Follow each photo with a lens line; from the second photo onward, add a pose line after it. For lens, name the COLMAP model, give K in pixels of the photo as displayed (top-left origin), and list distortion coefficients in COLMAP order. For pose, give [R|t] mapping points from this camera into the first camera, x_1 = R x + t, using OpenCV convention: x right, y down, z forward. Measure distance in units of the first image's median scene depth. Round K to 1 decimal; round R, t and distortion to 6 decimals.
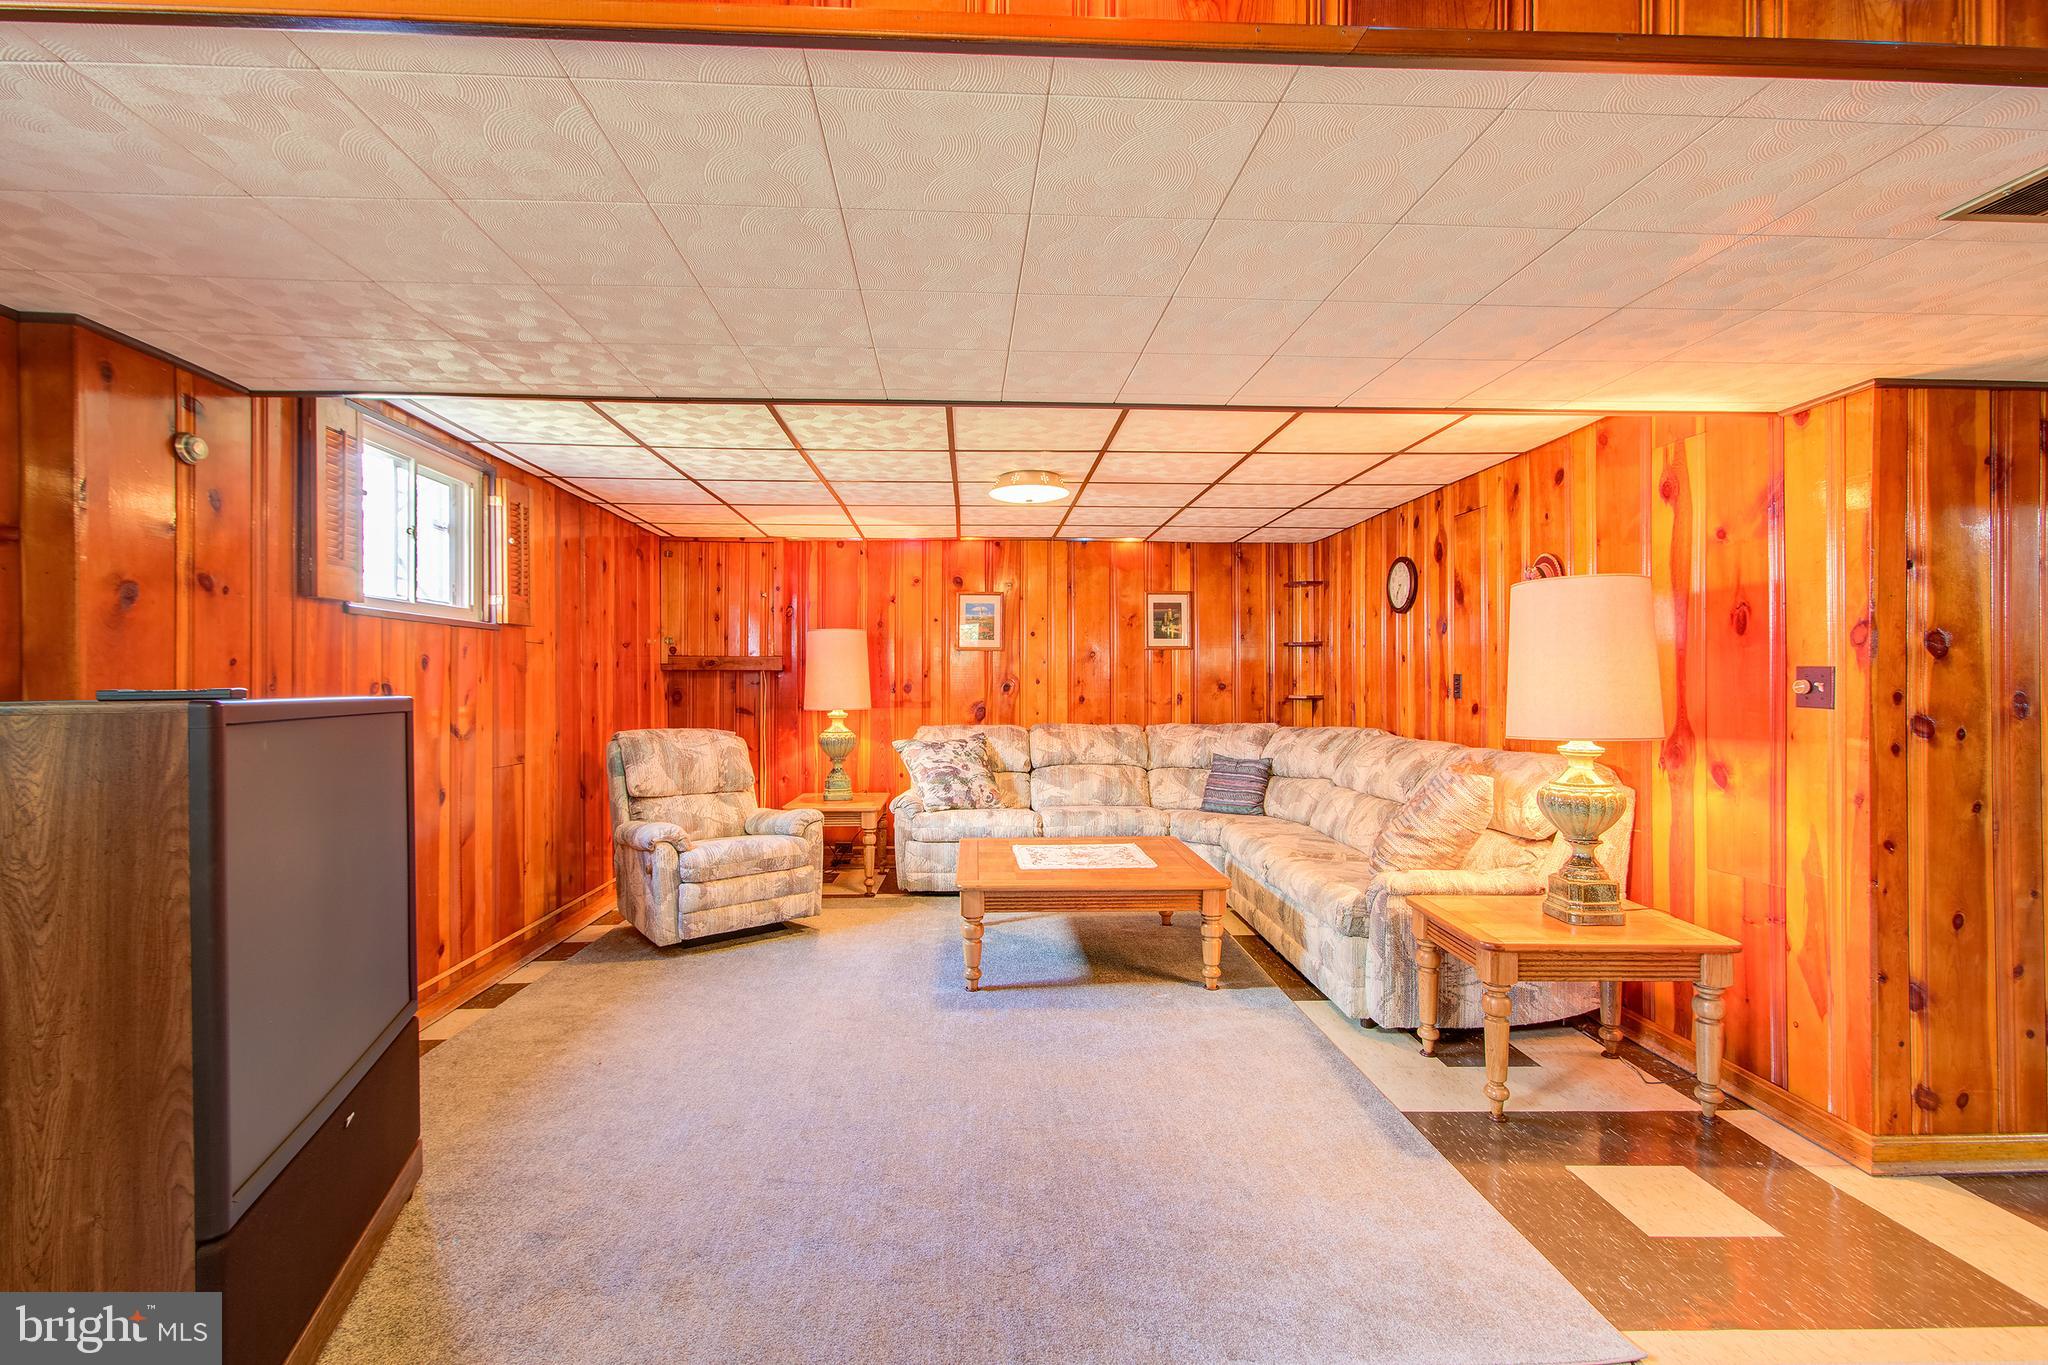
lens RADIAL K [[935.6, 0, 1024.8], [0, 935.6, 690.4], [0, 0, 1]] dist [-0.008257, 0.008246]
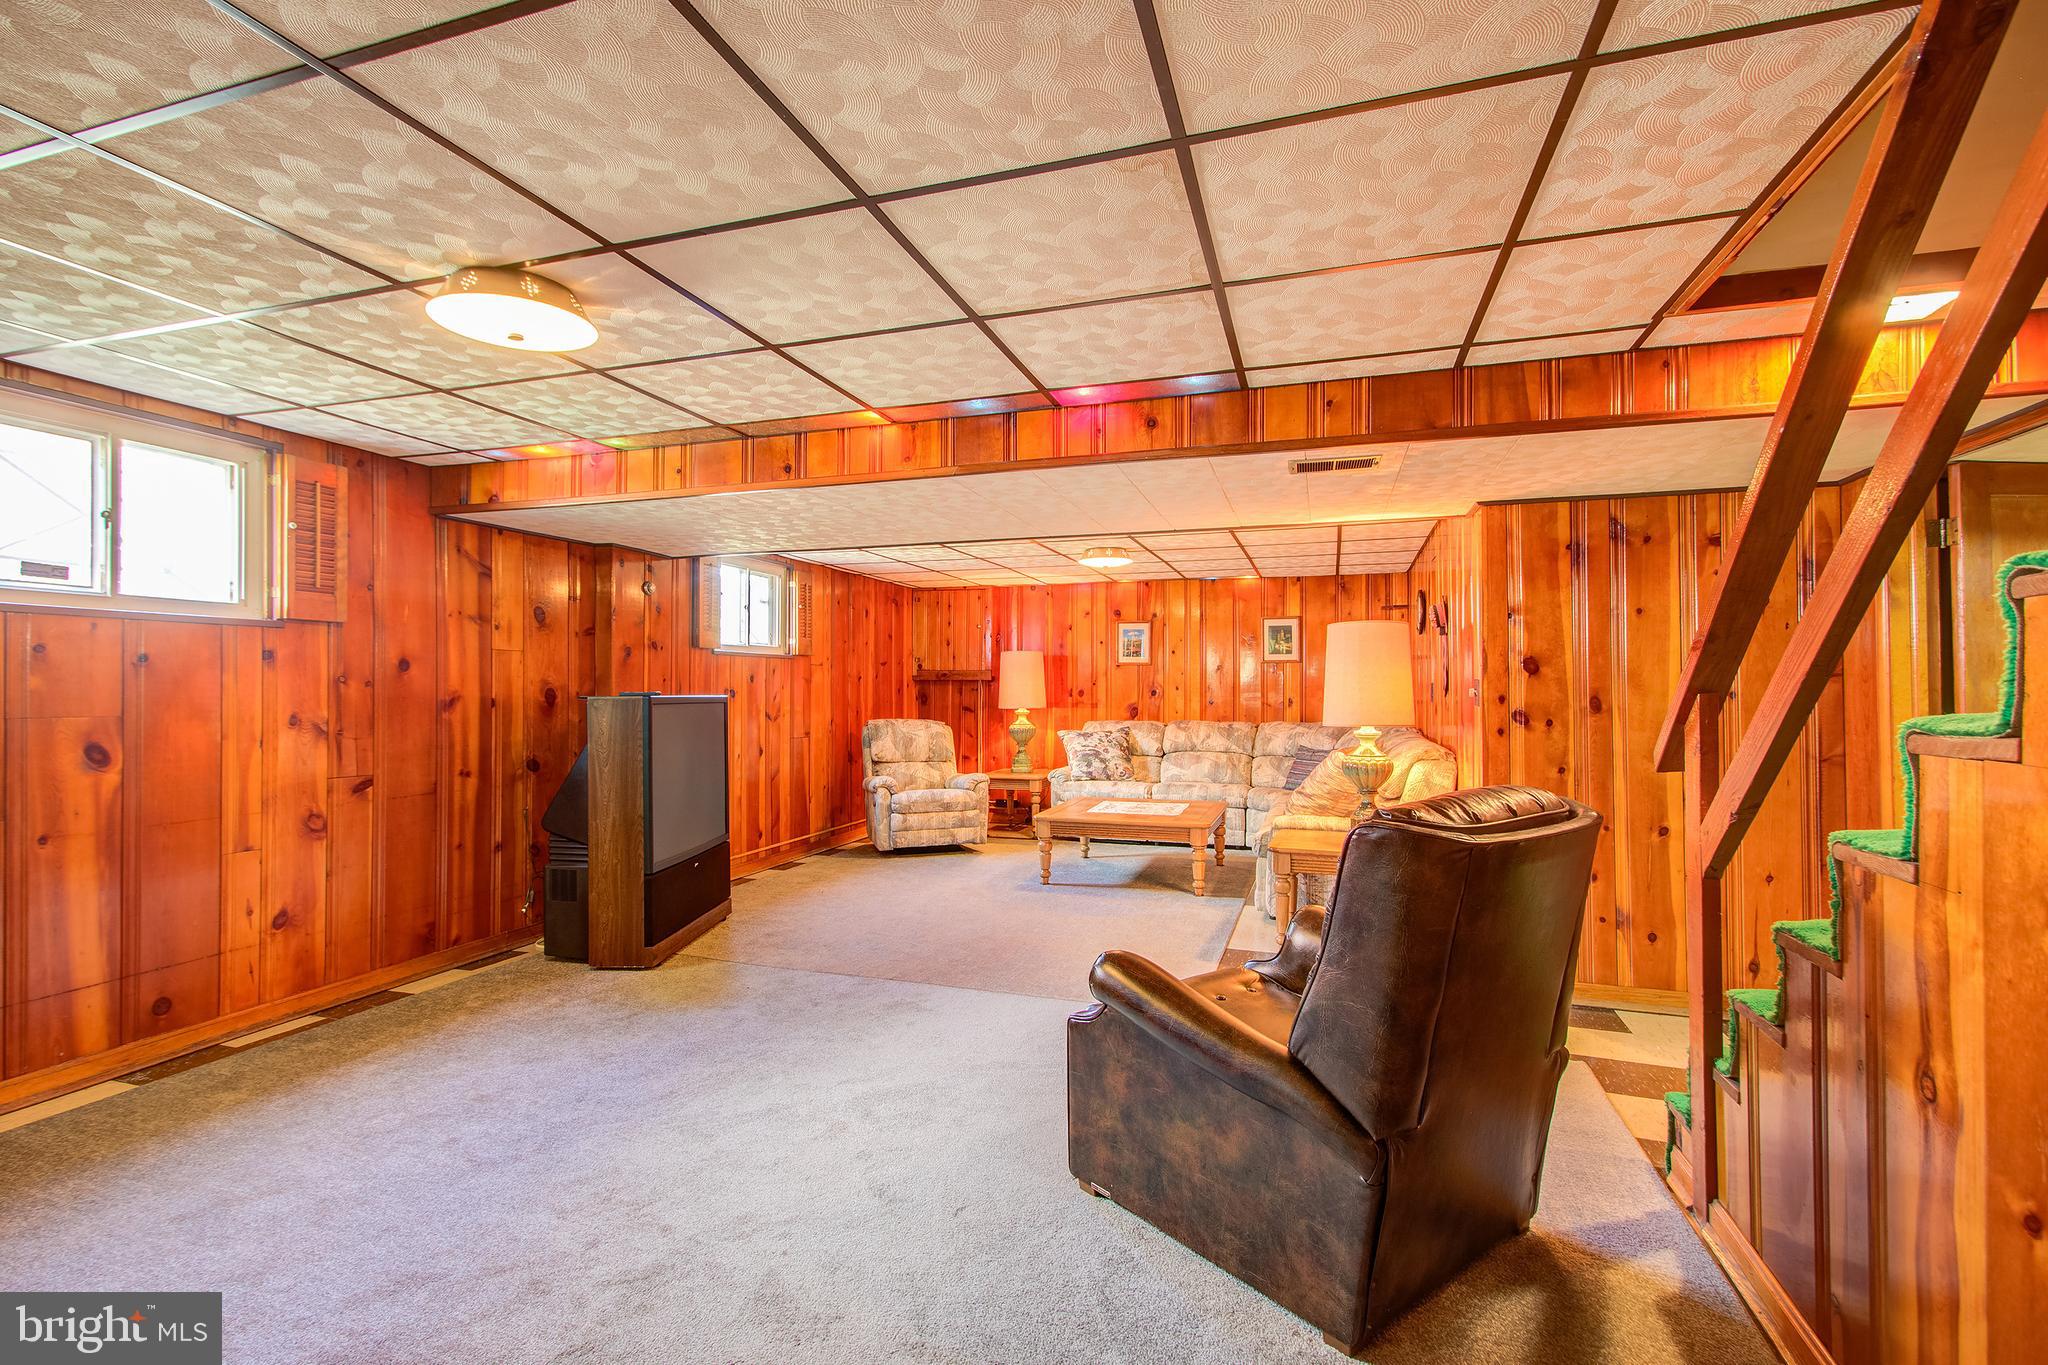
lens RADIAL K [[935.6, 0, 1026.3], [0, 935.6, 677.5], [0, 0, 1]] dist [-0.008257, 0.008246]
pose [[0.937077, -0.003658, -0.349104, 0.376340], [-0.003307, 0.999807, -0.019354, 0.002114], [0.349108, 0.019291, 0.936884, -0.398518]]
